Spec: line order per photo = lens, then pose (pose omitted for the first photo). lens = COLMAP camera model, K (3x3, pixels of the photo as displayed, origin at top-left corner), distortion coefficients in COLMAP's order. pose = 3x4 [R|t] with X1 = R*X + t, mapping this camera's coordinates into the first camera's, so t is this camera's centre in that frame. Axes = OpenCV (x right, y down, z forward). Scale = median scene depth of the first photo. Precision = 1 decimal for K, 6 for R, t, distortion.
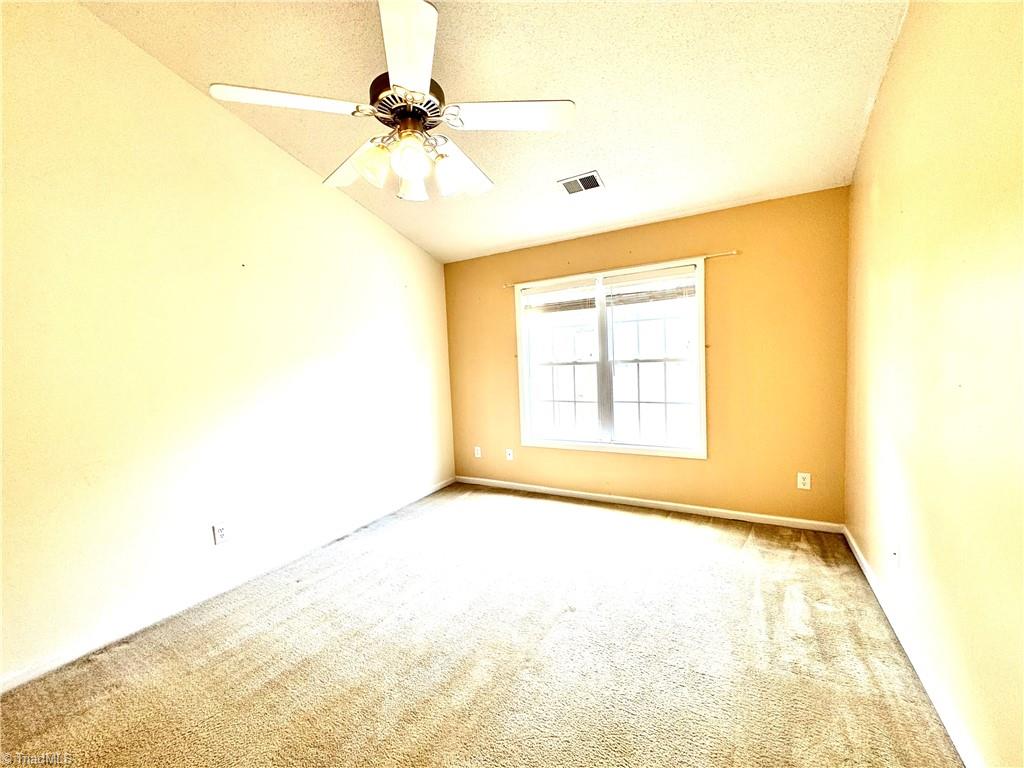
lens RADIAL K [[408.0, 0, 511.4], [0, 408.0, 380.4], [0, 0, 1]] dist [-0.003424, 0.000062]
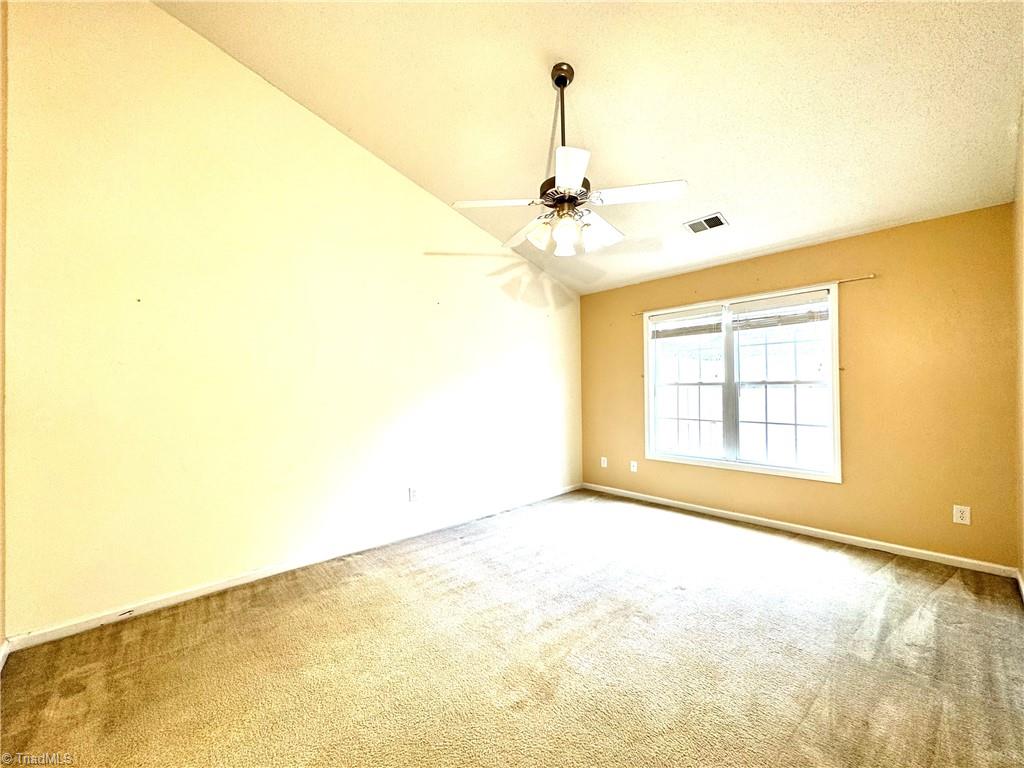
lens RADIAL K [[408.0, 0, 508.9], [0, 408.0, 383.1], [0, 0, 1]] dist [-0.003424, 0.000062]
pose [[0.949328, 0.031446, -0.312710, 0.017781], [-0.050044, 0.997412, -0.051624, 0.045572], [0.310277, 0.064657, 0.948445, -0.212174]]
